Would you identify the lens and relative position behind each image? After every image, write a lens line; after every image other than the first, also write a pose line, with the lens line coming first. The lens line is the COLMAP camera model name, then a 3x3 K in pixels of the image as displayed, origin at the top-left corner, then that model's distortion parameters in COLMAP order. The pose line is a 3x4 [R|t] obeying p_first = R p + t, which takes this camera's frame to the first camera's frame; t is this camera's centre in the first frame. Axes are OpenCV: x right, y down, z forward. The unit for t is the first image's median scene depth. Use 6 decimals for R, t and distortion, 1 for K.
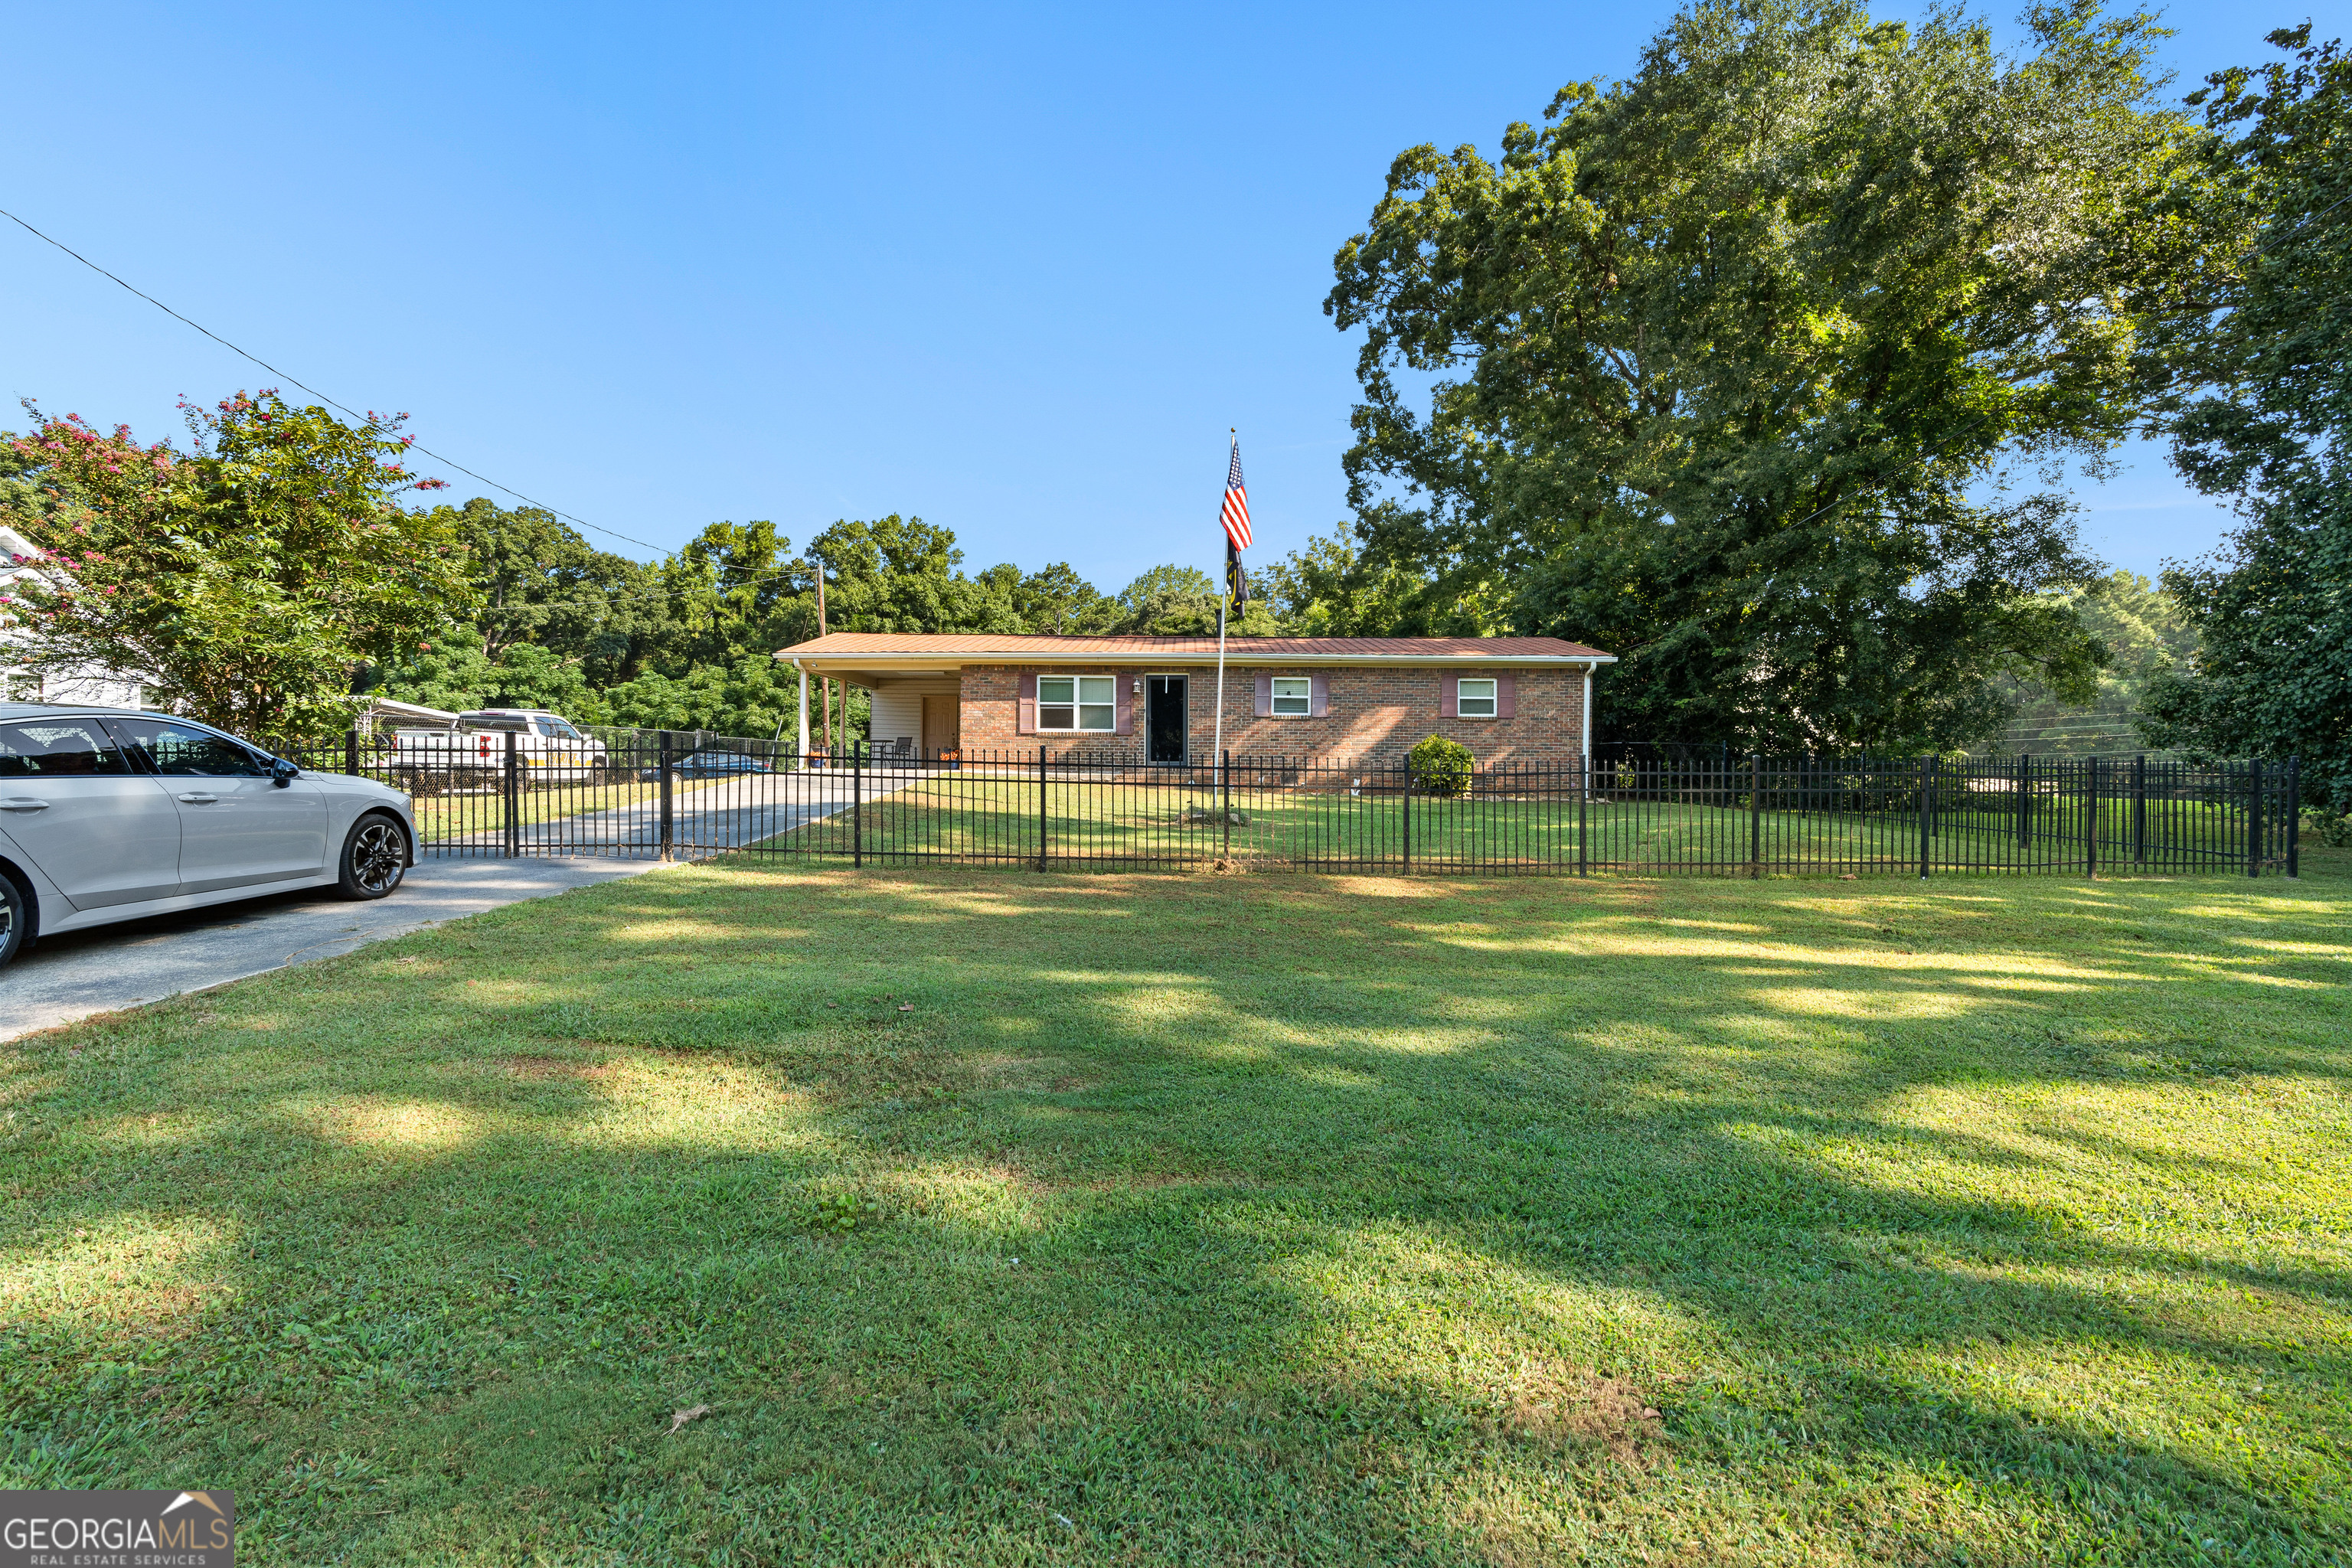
lens RADIAL K [[1049.4, 0, 1174.0], [0, 1049.4, 783.7], [0, 0, 1]] dist [-0.014385, 0.005114]
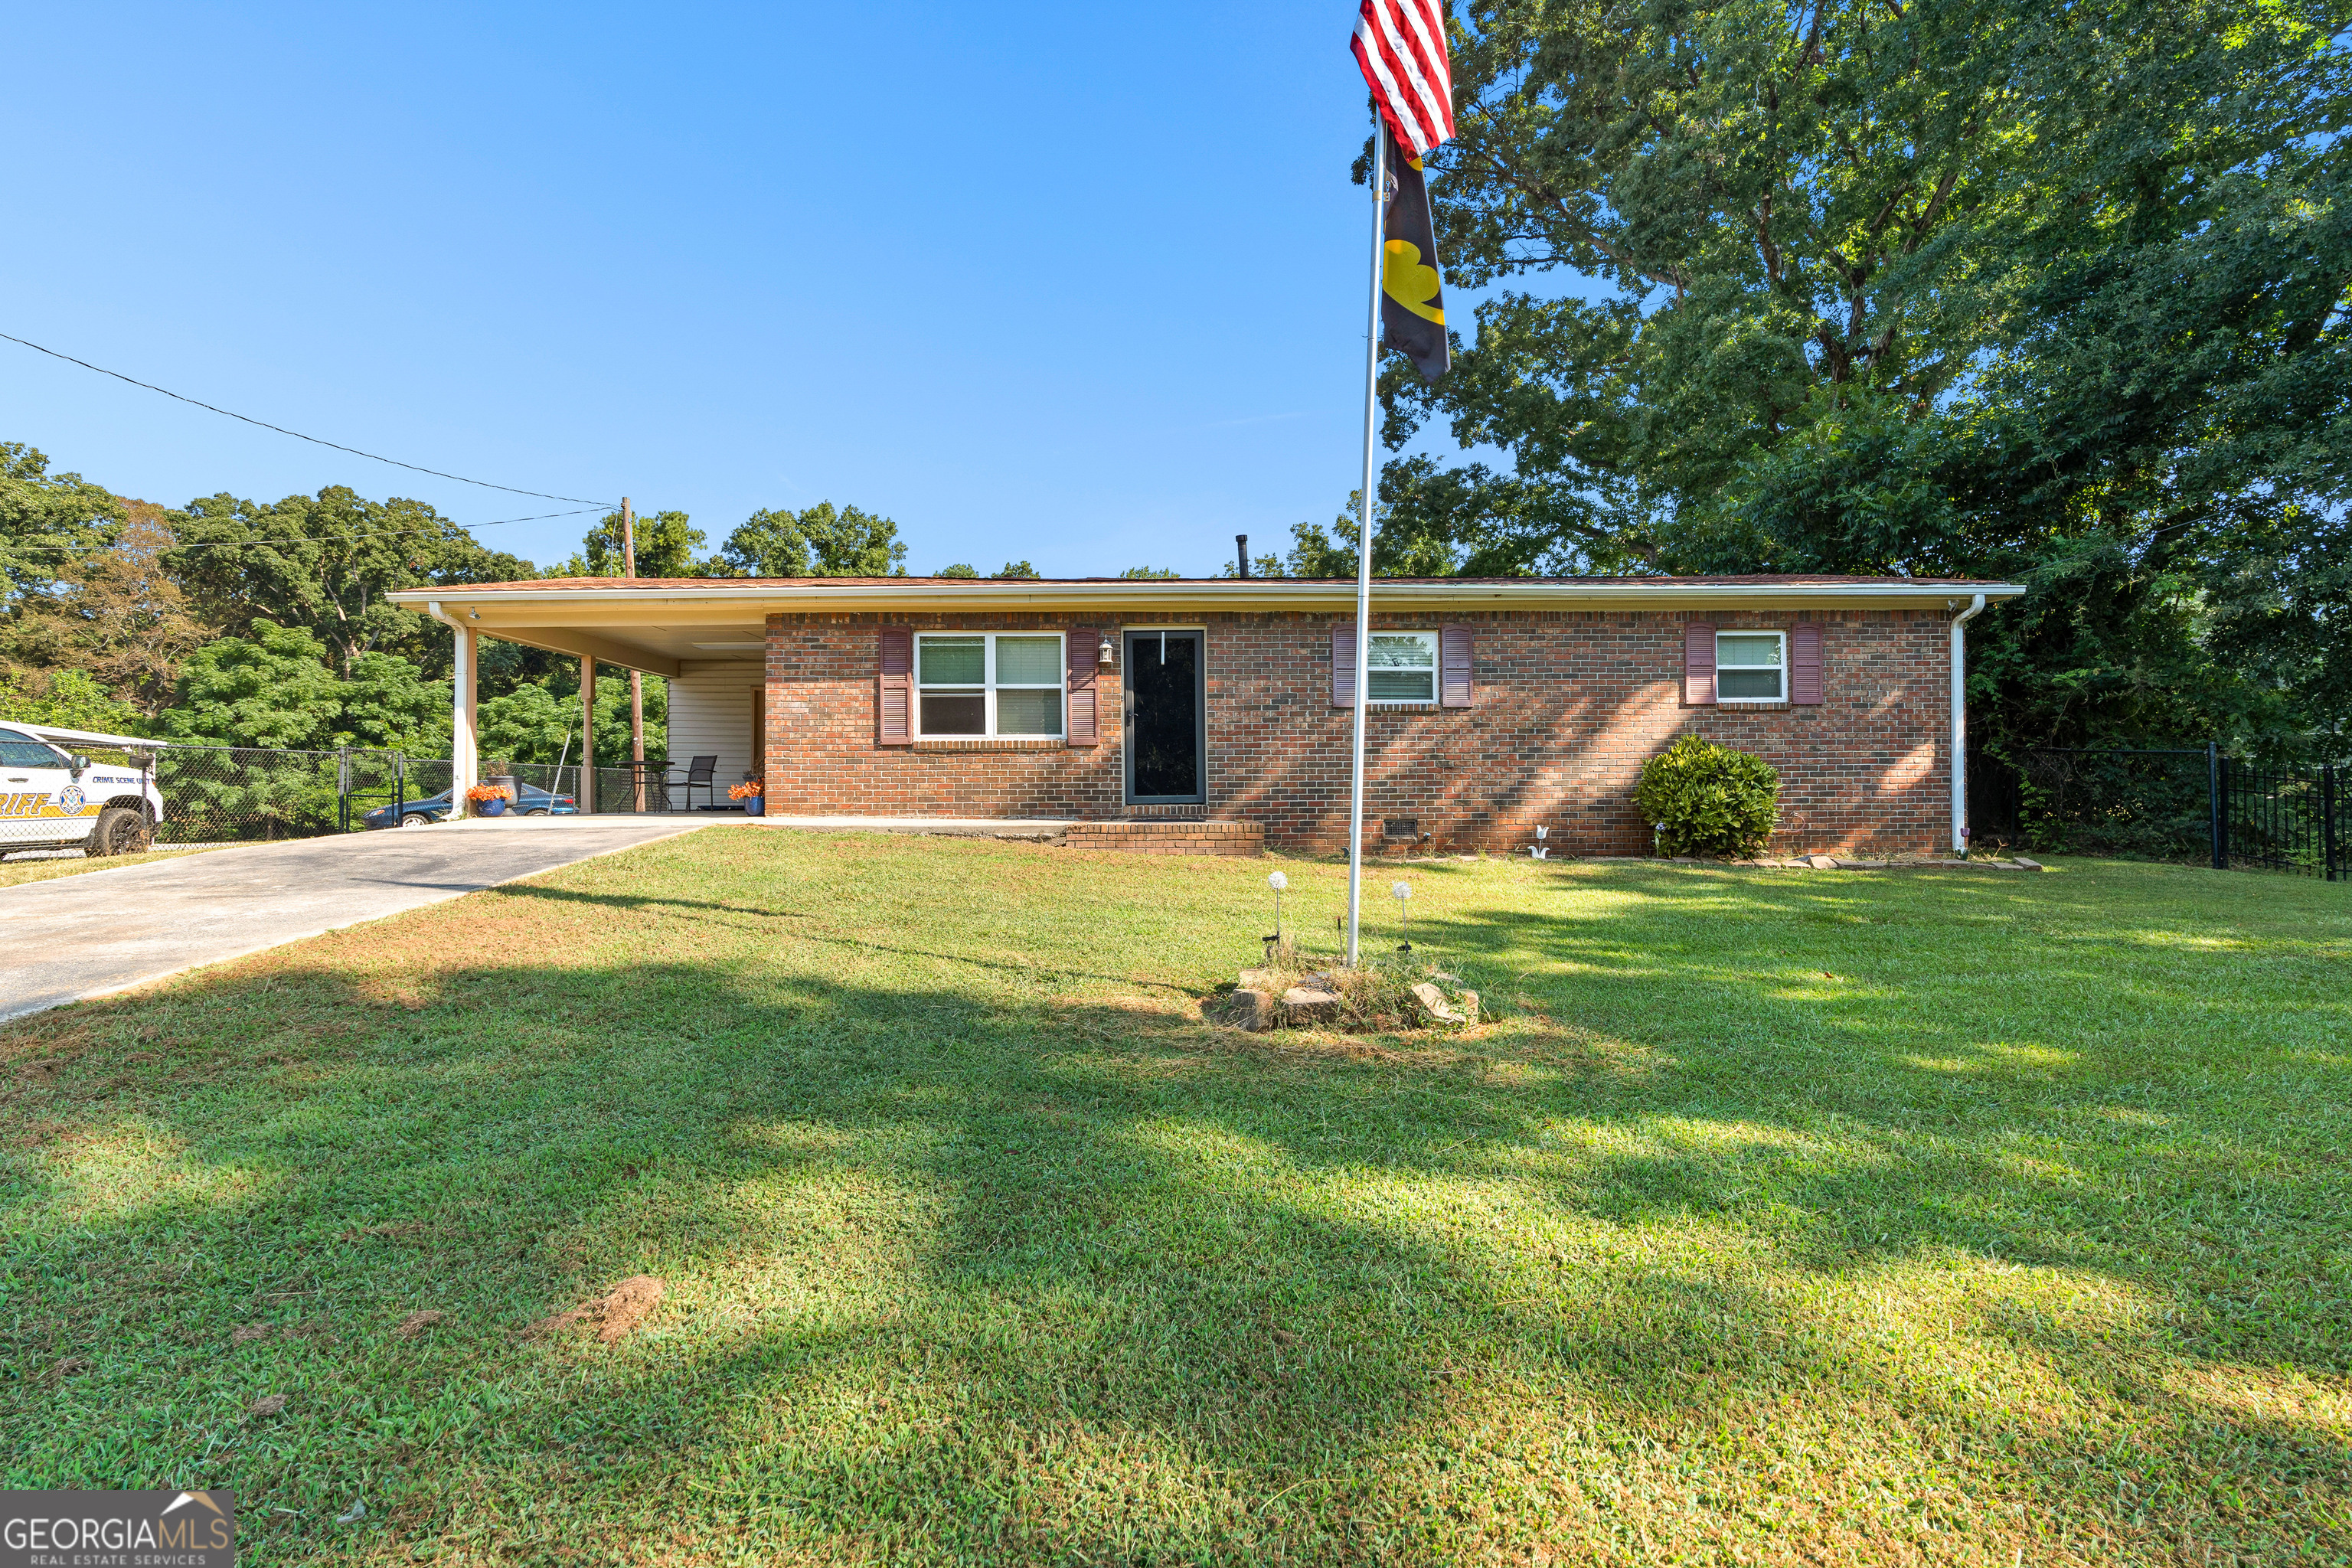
lens RADIAL K [[1049.4, 0, 1174.0], [0, 1049.4, 783.7], [0, 0, 1]] dist [-0.014385, 0.005114]
pose [[0.999579, -0.012957, 0.025958, -0.005227], [0.013435, 0.999742, -0.018316, -0.005618], [-0.025713, 0.018657, 0.999495, 0.155794]]
